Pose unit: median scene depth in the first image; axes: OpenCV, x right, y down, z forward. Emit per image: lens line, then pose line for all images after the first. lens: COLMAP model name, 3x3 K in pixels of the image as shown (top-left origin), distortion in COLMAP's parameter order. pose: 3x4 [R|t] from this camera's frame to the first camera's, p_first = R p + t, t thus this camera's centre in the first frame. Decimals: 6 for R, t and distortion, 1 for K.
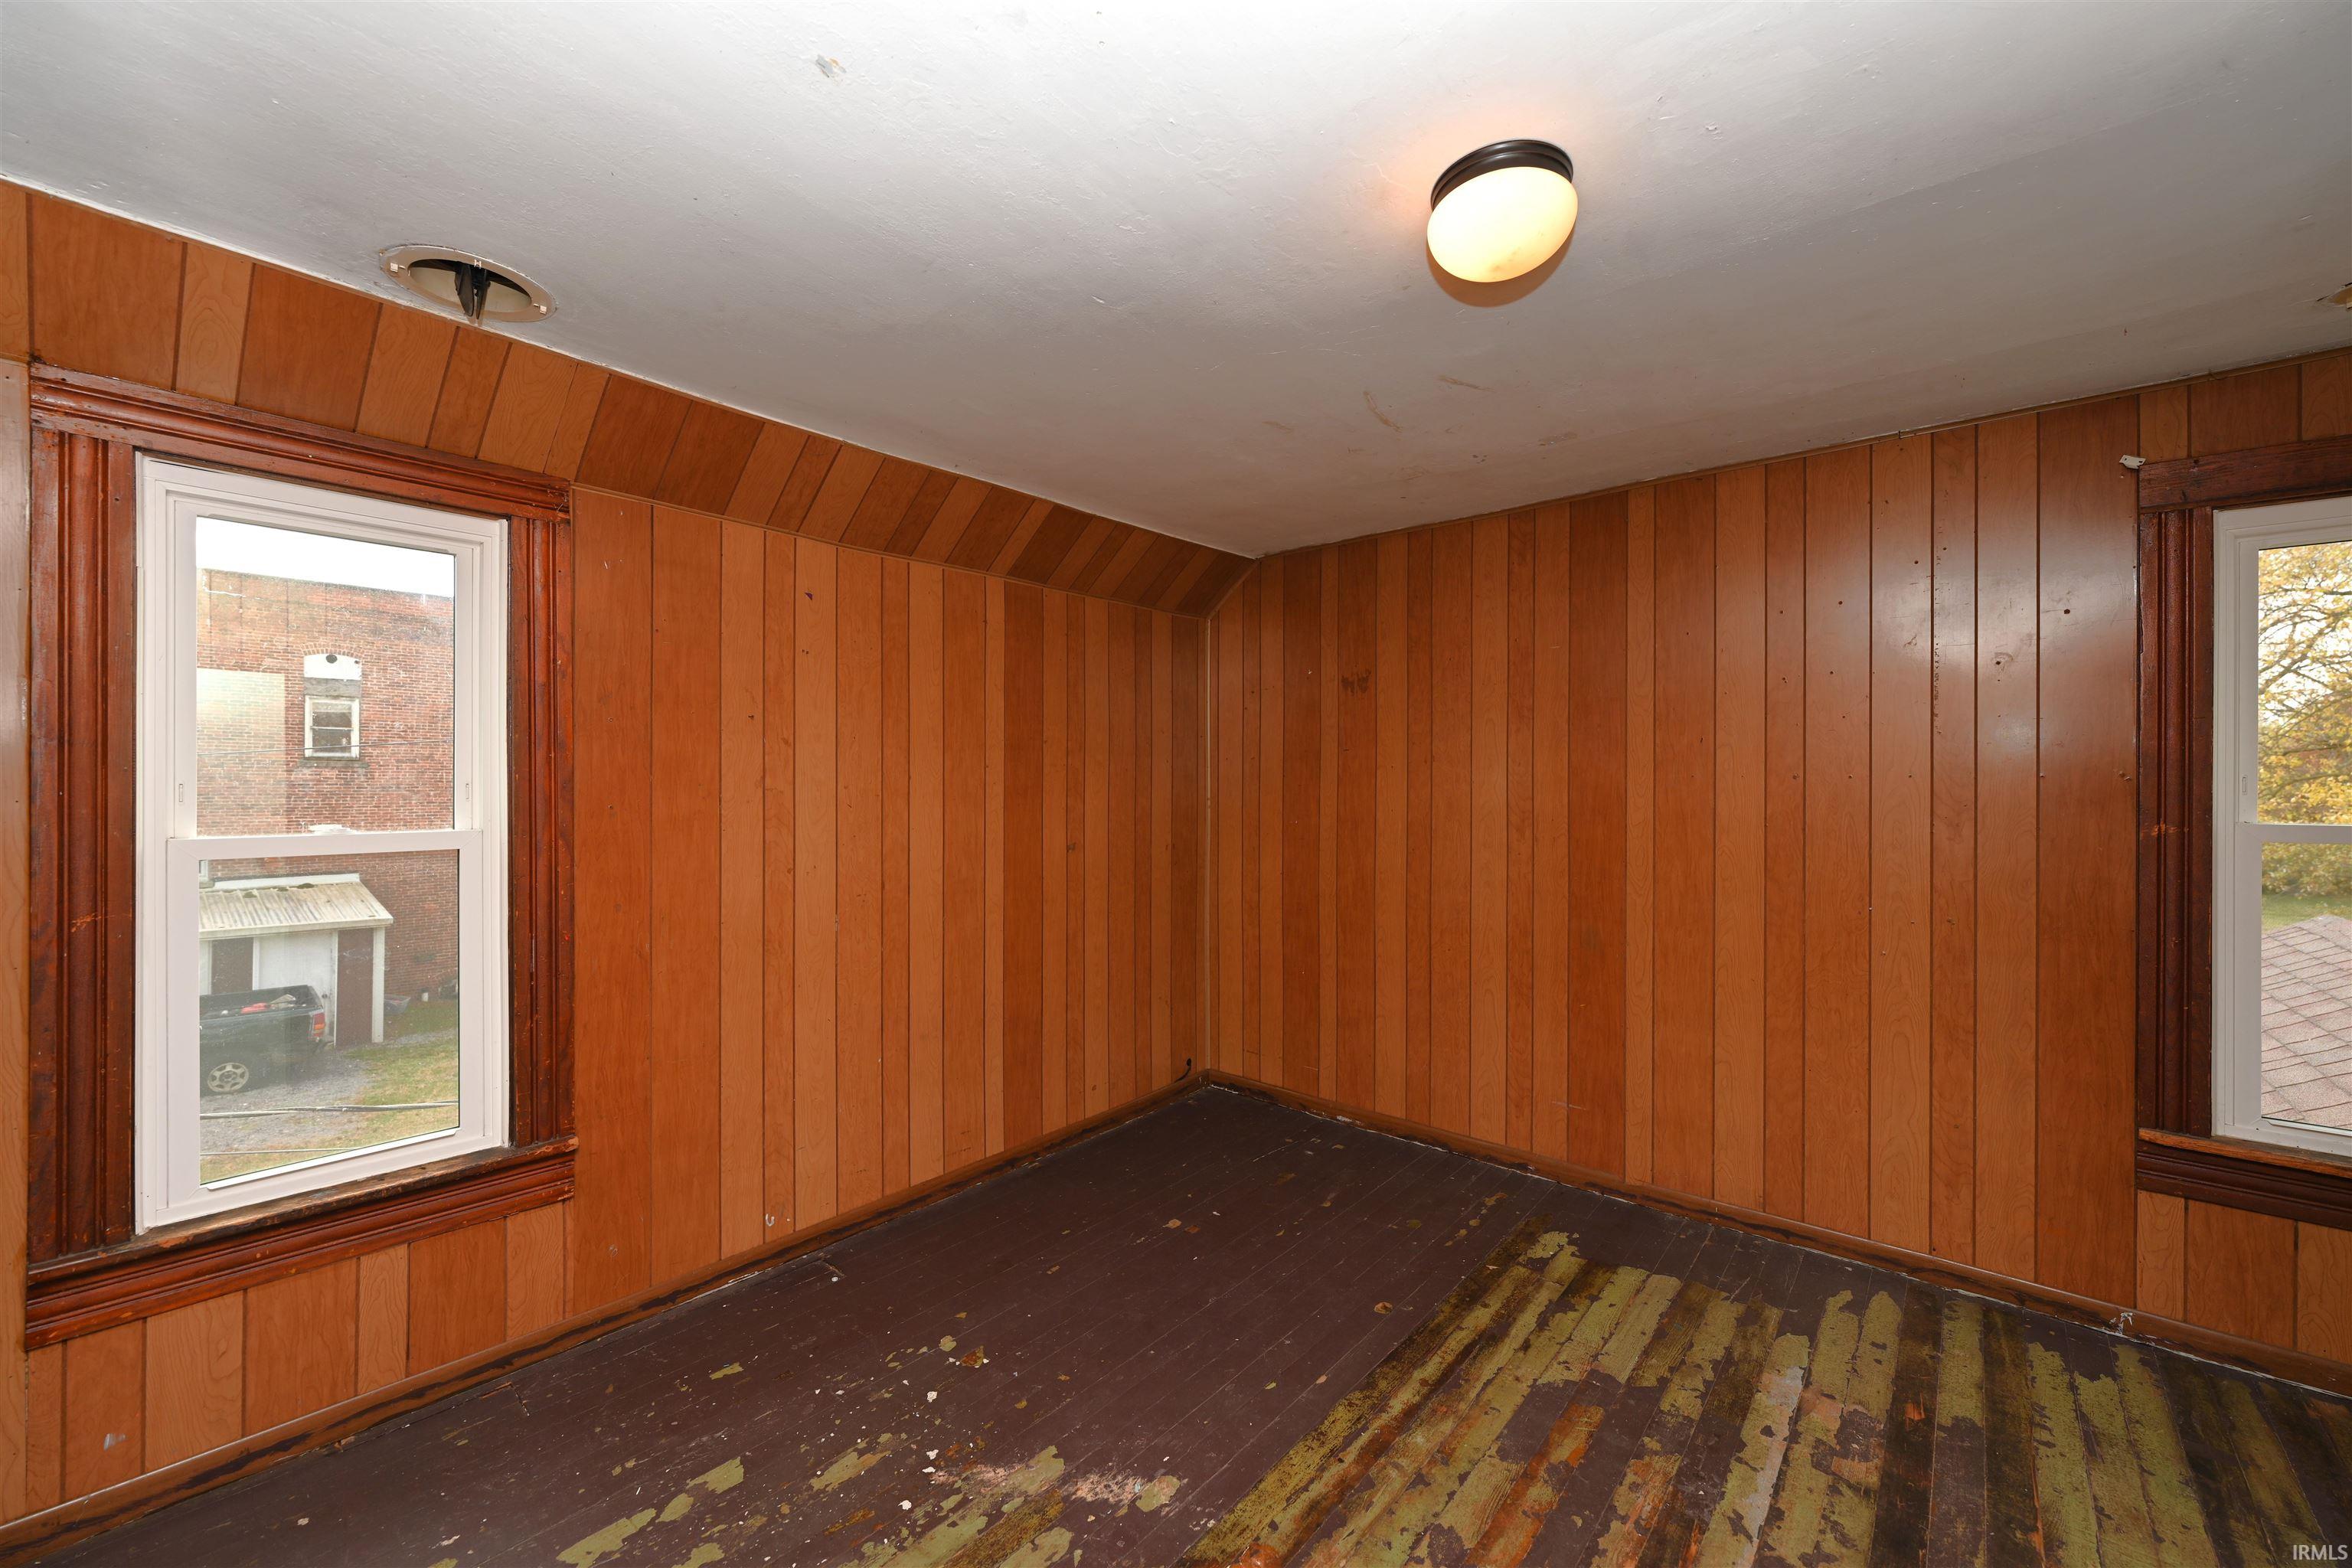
lens RADIAL K [[906.3, 0, 1176.0], [0, 906.3, 784.0], [0, 0, 1]] dist [0.000389, 0.000111]
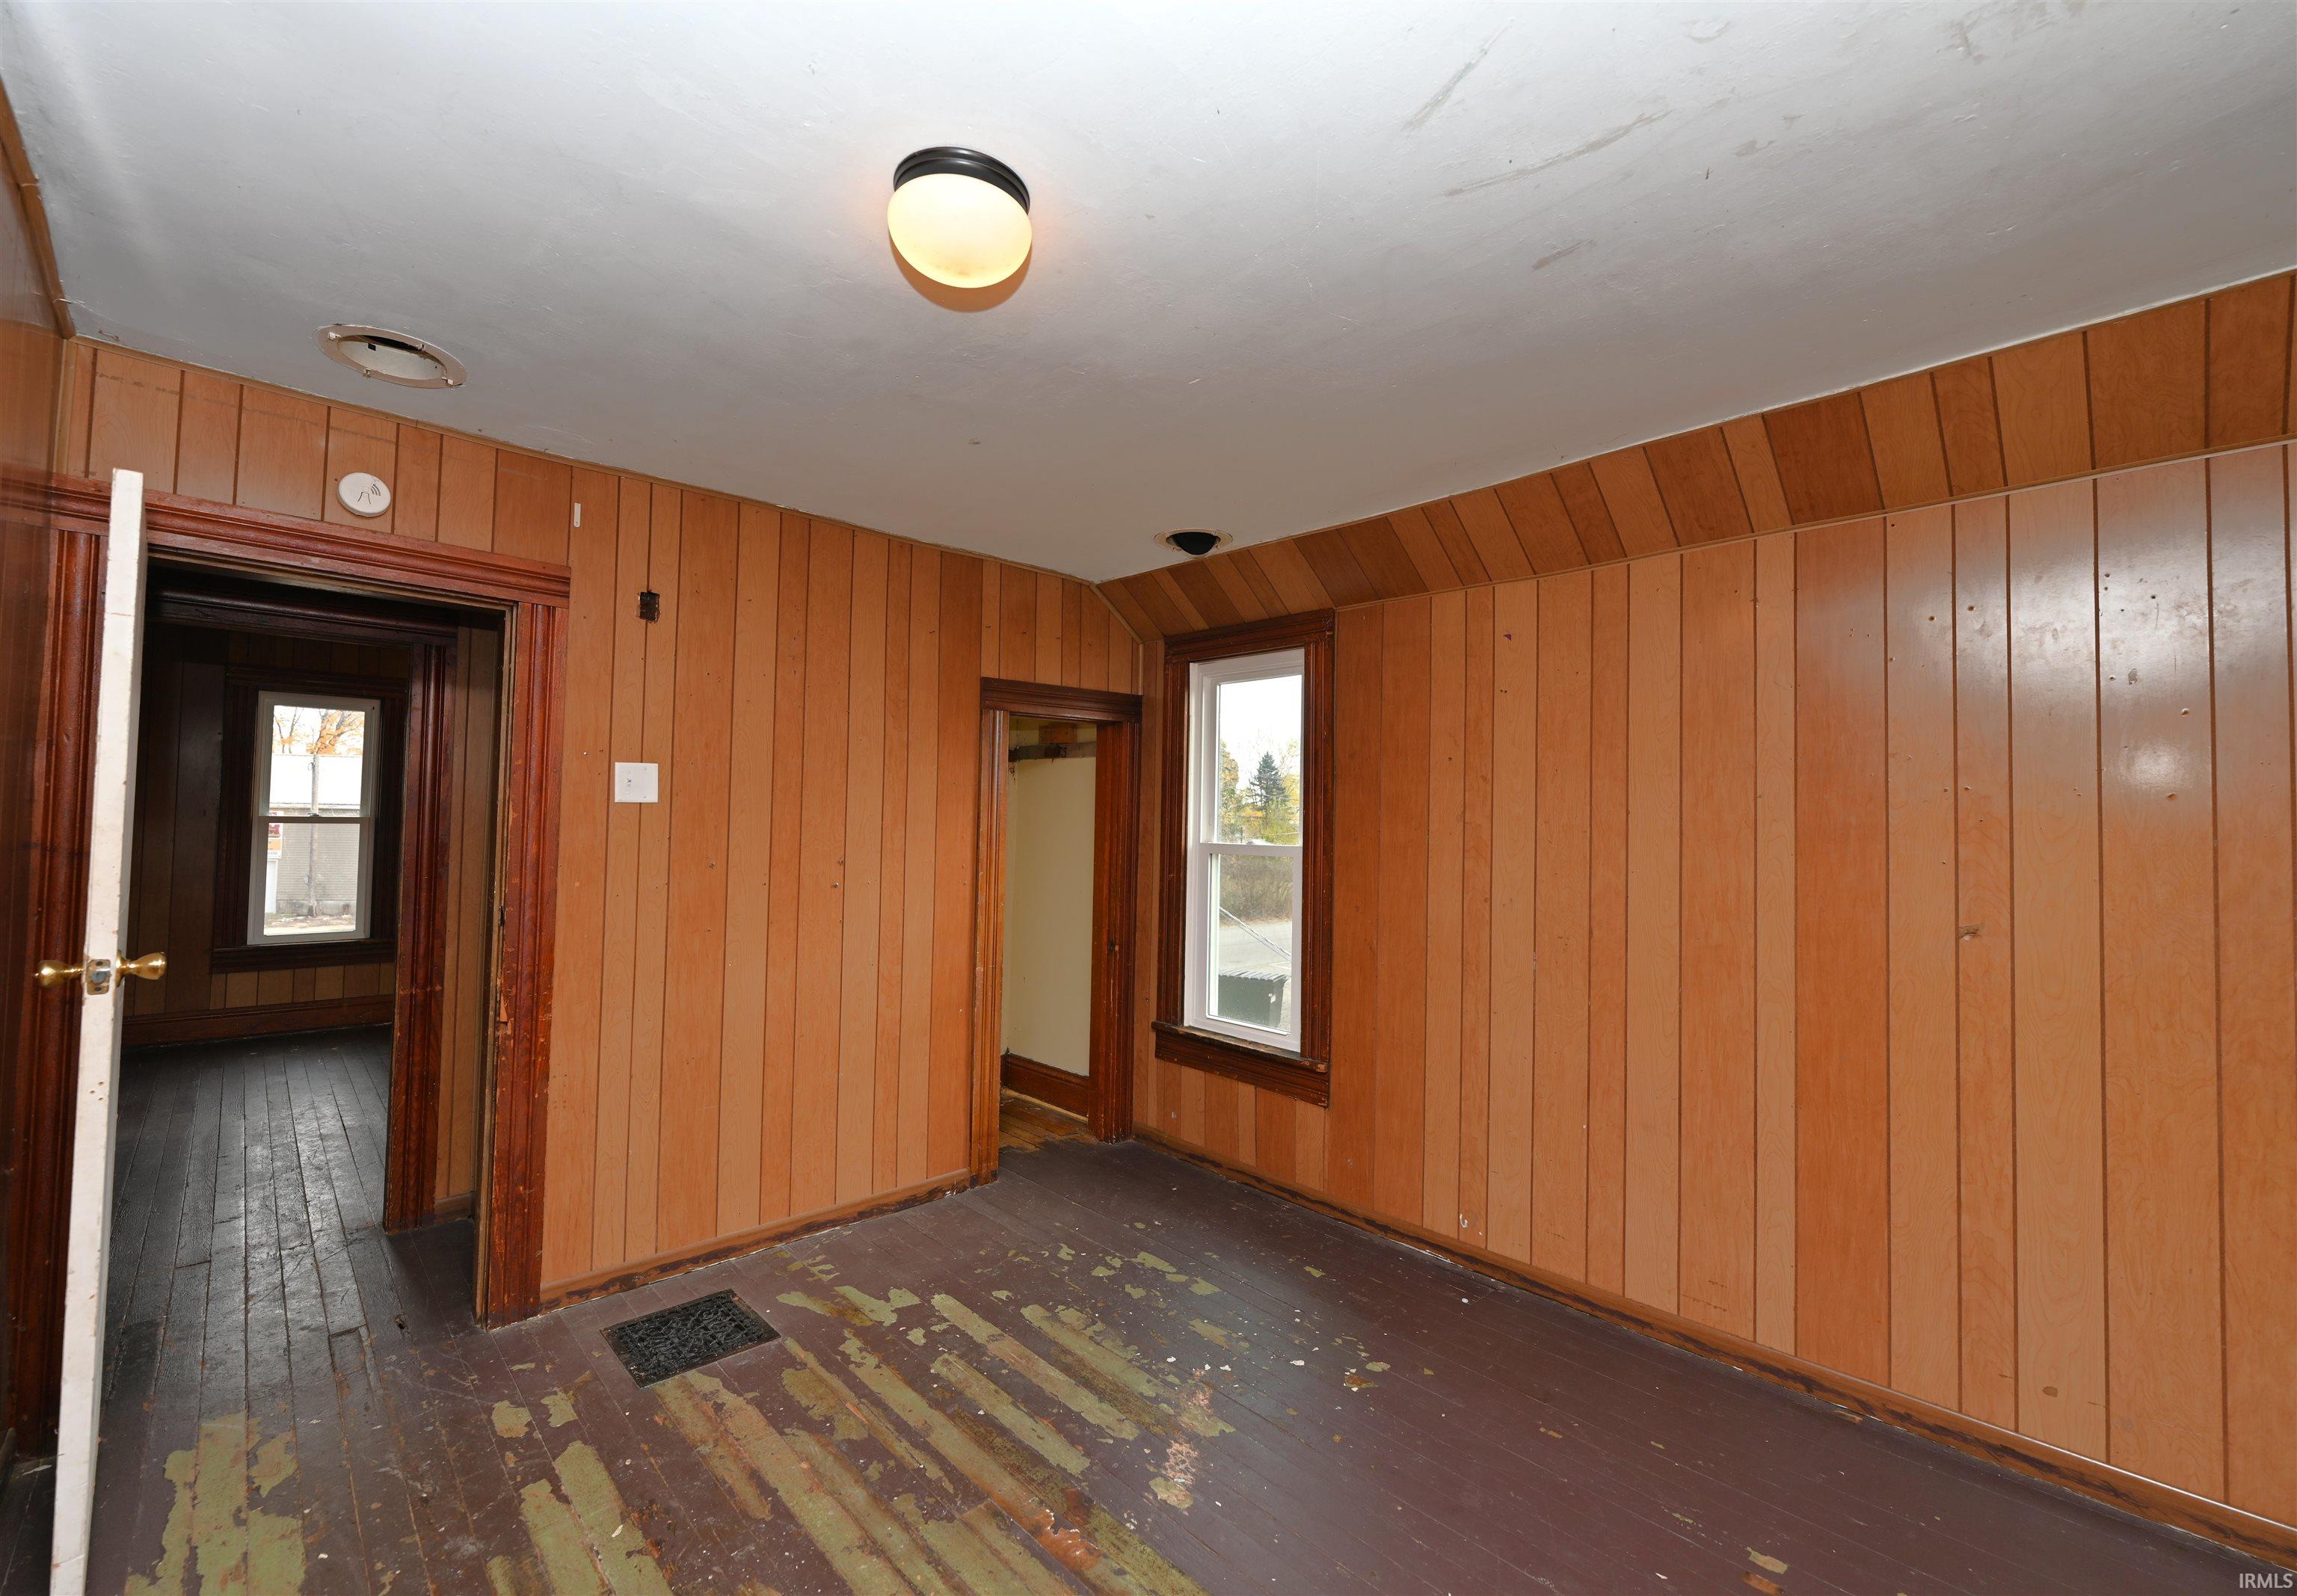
lens RADIAL K [[962.0, 0, 1148.5], [0, 962.0, 798.0], [0, 0, 1]] dist [0.000058, -0.000019]
pose [[-0.084553, -0.032358, -0.995893, 0.764075], [-0.022569, 0.999278, -0.030552, 0.020398], [0.996163, 0.019893, -0.085222, 0.734646]]
